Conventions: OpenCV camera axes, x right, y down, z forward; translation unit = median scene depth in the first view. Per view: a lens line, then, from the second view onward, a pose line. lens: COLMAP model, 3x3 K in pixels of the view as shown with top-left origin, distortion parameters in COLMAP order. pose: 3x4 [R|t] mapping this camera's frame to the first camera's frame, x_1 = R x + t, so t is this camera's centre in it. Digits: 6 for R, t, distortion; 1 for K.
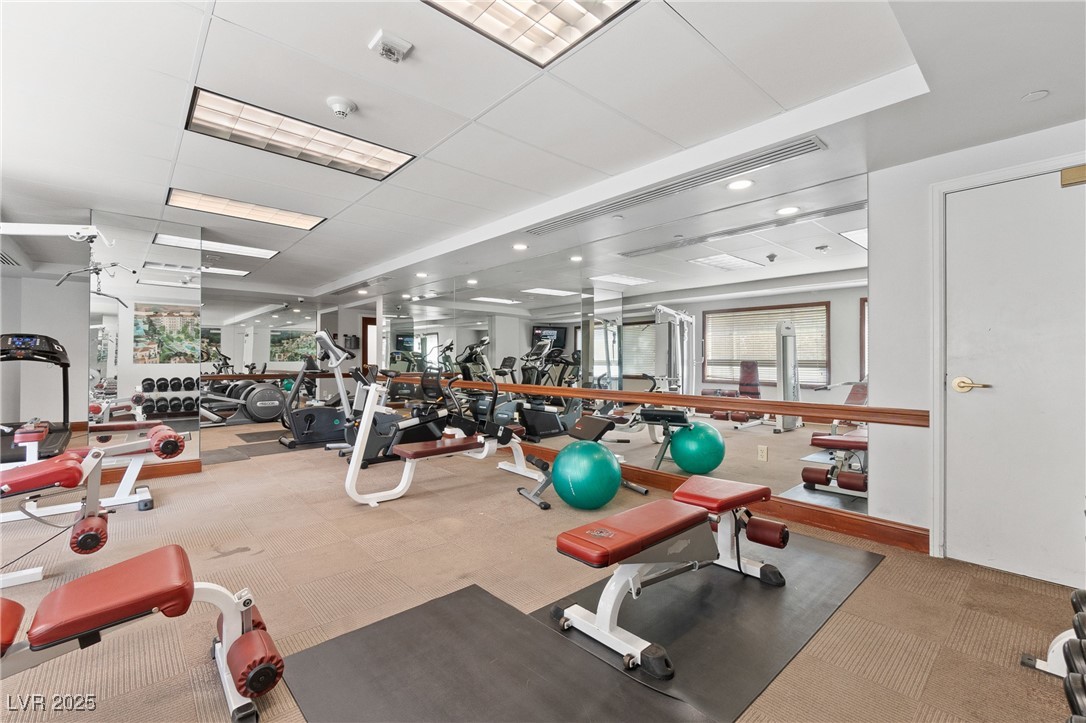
lens RADIAL K [[467.3, 0, 542.1], [0, 467.3, 362.6], [0, 0, 1]] dist [-0.001528, 0.000867]
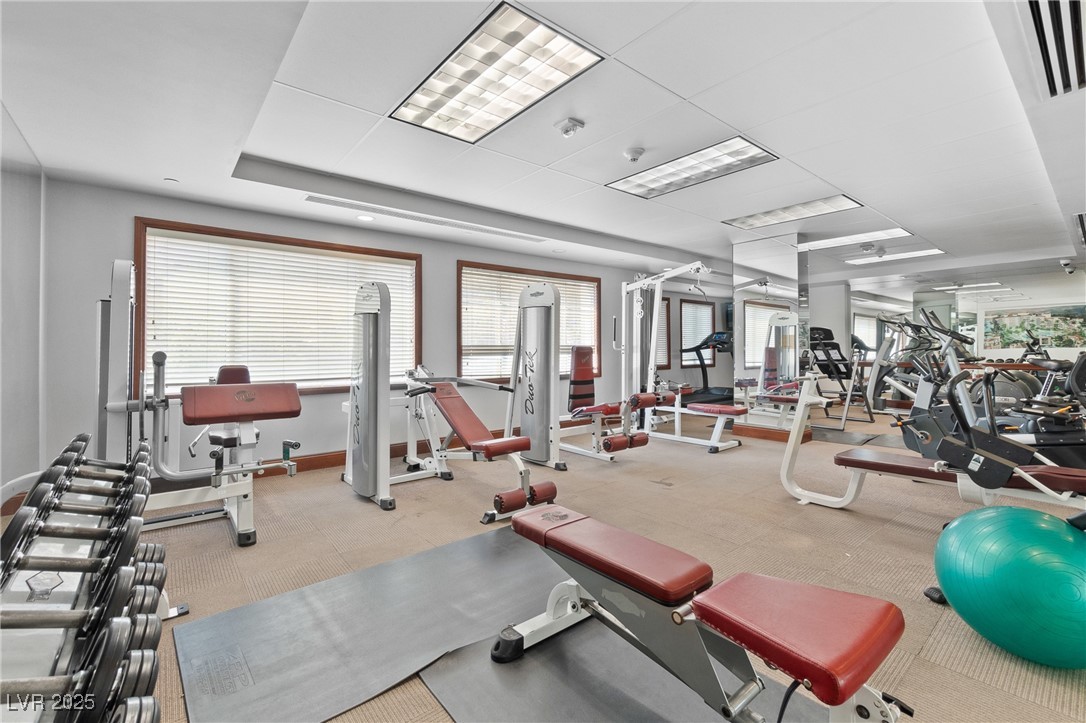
lens RADIAL K [[467.3, 0, 542.6], [0, 467.3, 354.4], [0, 0, 1]] dist [-0.001528, 0.000867]
pose [[-0.049584, 0.002151, -0.998768, 0.628949], [0.005605, 0.999983, 0.001876, 0.006303], [0.998754, -0.005505, -0.049595, 0.567041]]
